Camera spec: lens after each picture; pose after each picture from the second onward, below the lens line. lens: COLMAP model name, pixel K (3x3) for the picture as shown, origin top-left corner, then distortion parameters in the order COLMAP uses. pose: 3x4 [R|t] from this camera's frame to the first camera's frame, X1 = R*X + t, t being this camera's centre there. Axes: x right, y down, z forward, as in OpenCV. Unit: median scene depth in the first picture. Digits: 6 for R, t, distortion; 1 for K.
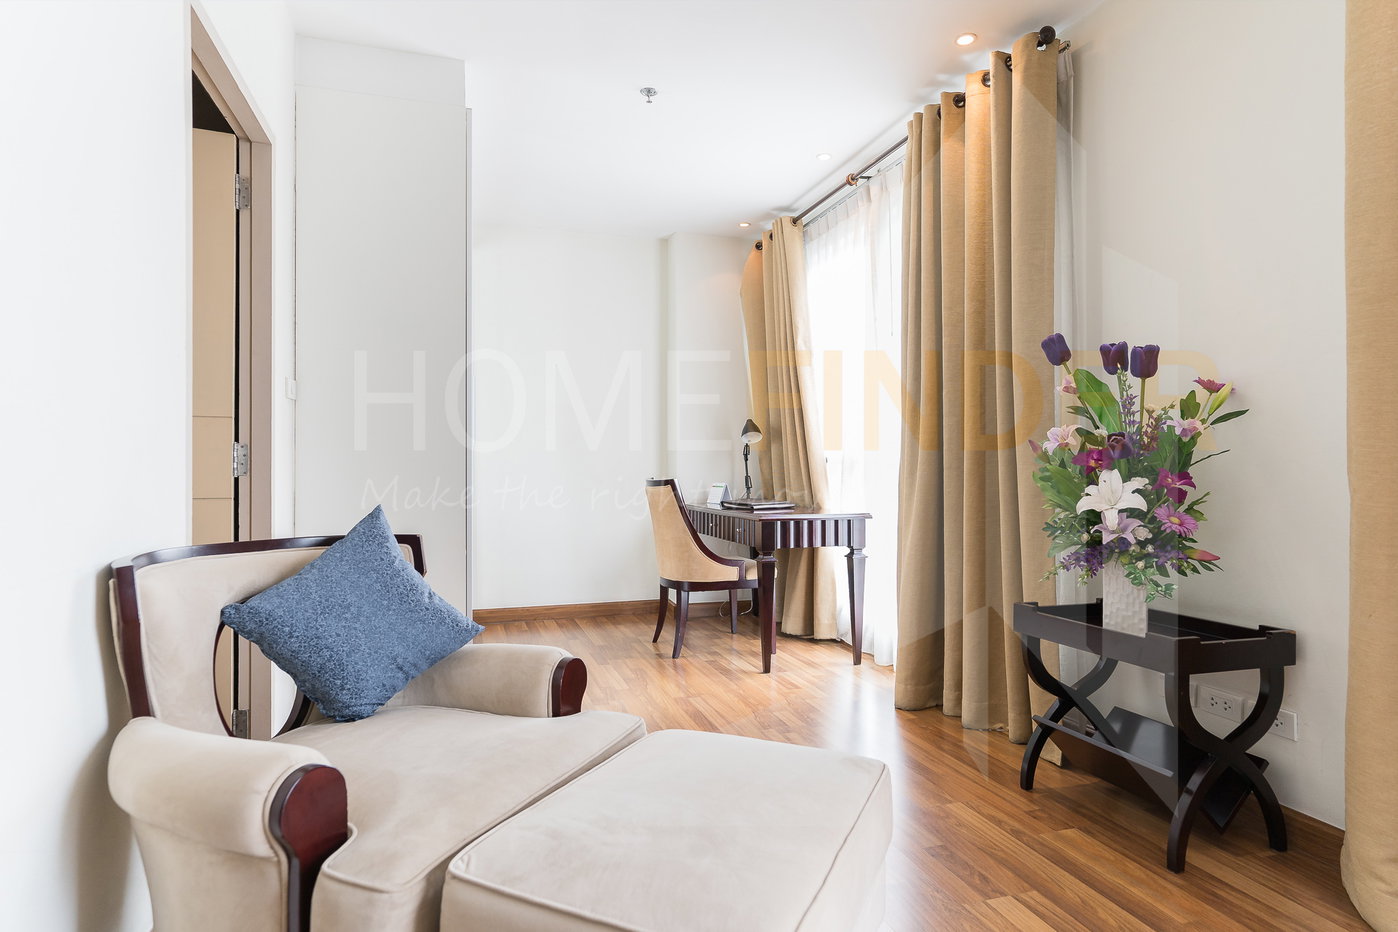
lens RADIAL K [[780.4, 0, 702.7], [0, 780.4, 461.0], [0, 0, 1]] dist [0.000111, 0.001042]
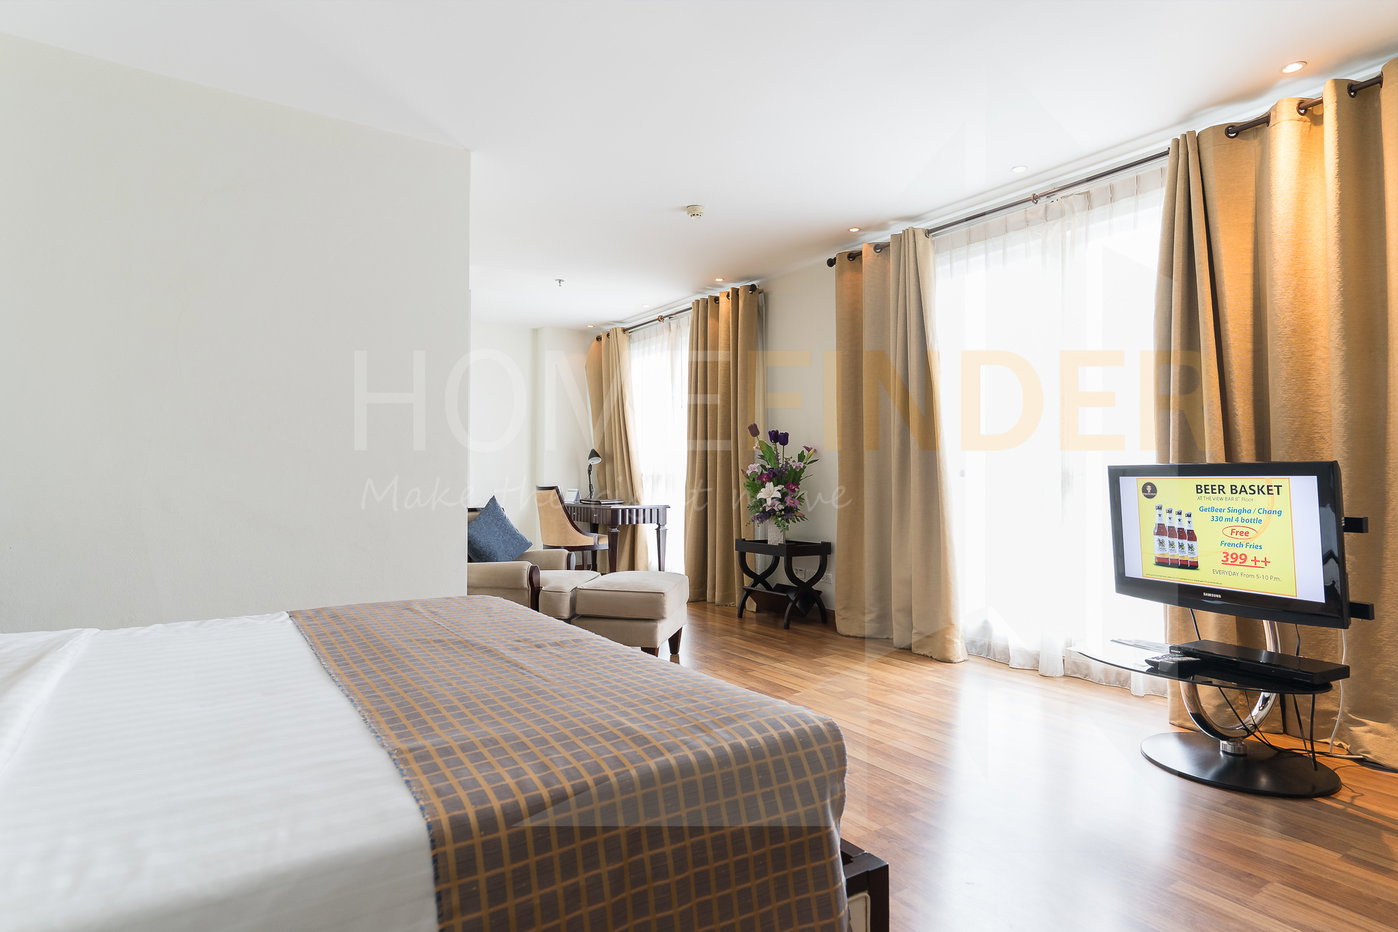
lens RADIAL K [[780.4, 0, 699.7], [0, 780.4, 461.2], [0, 0, 1]] dist [0.000111, 0.001042]
pose [[0.960886, 0.009998, 0.276762, -0.295489], [-0.007372, 0.999917, -0.010528, -0.021096], [-0.276845, 0.008076, 0.960881, -1.018470]]
